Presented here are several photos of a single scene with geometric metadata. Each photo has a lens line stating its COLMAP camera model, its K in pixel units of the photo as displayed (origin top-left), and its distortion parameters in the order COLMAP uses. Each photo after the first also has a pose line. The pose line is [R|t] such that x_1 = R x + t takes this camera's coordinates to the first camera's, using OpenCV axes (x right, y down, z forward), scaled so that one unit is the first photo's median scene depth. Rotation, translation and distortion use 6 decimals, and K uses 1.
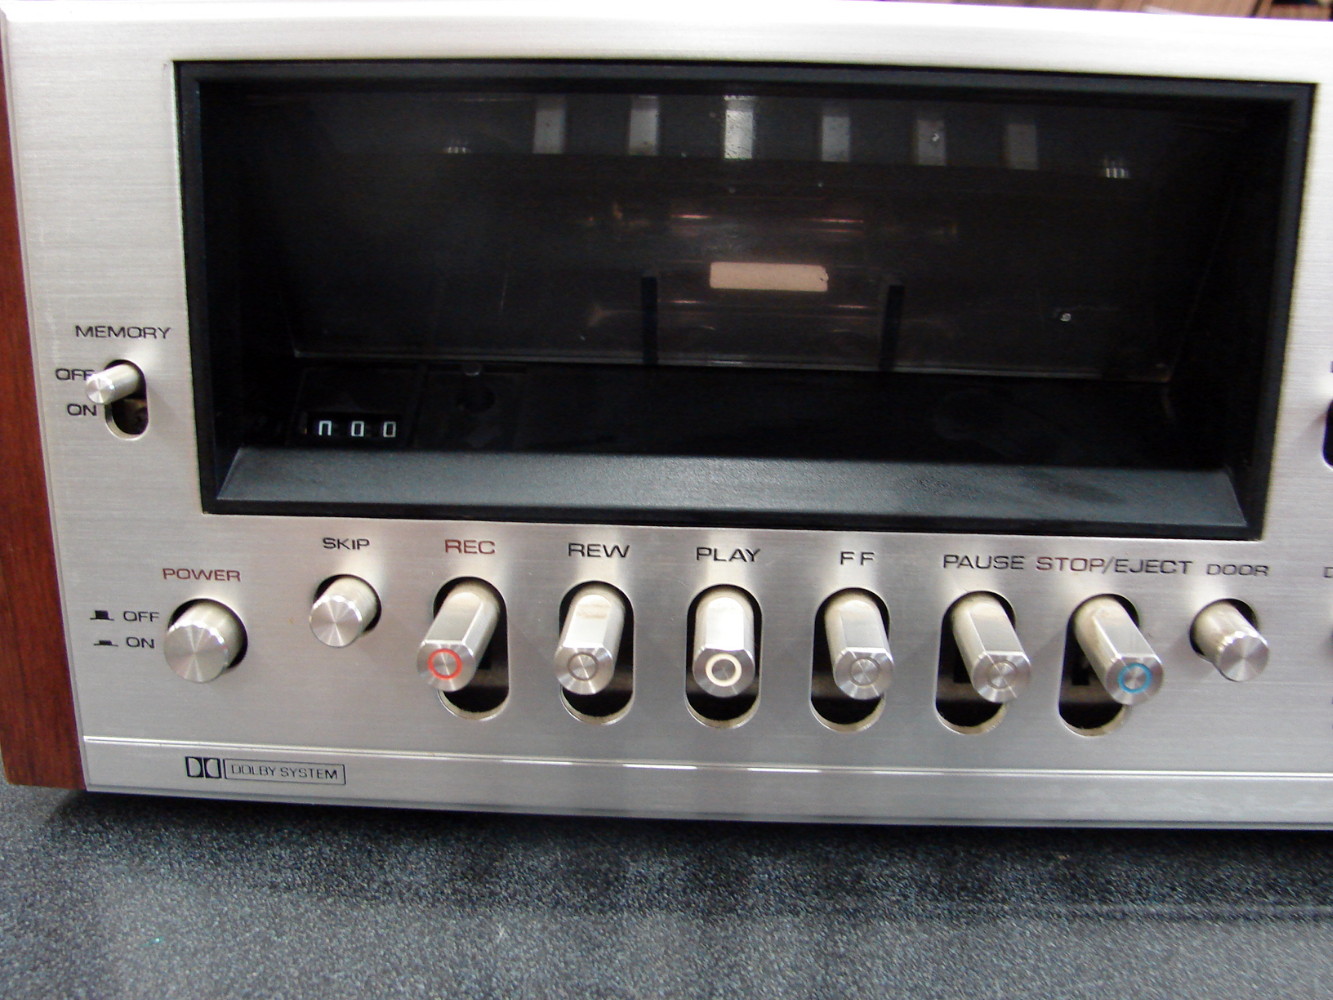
lens RADIAL K [[1409.6, 0, 666.5], [0, 1409.6, 500.0], [0, 0, 1]] dist [-0.227257, 0.221331]
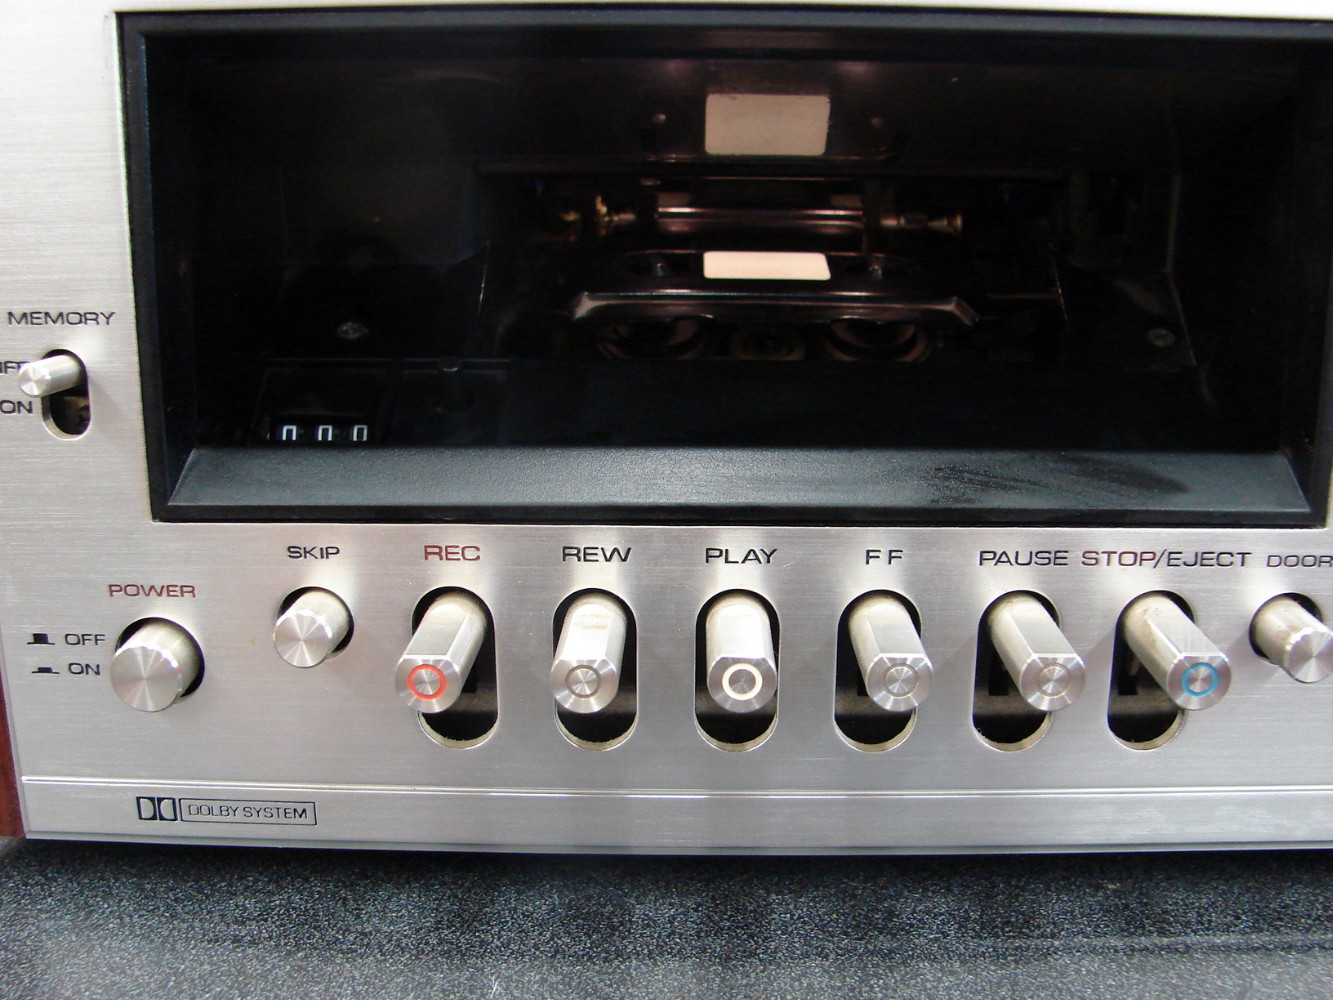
lens RADIAL K [[1409.6, 0, 666.5], [0, 1409.6, 500.0], [0, 0, 1]] dist [-0.227257, 0.221331]
pose [[0.999558, -0.018780, 0.023044, -0.023532], [0.019602, 0.999161, -0.035964, 0.034399], [-0.022349, 0.036400, 0.999087, 0.102926]]
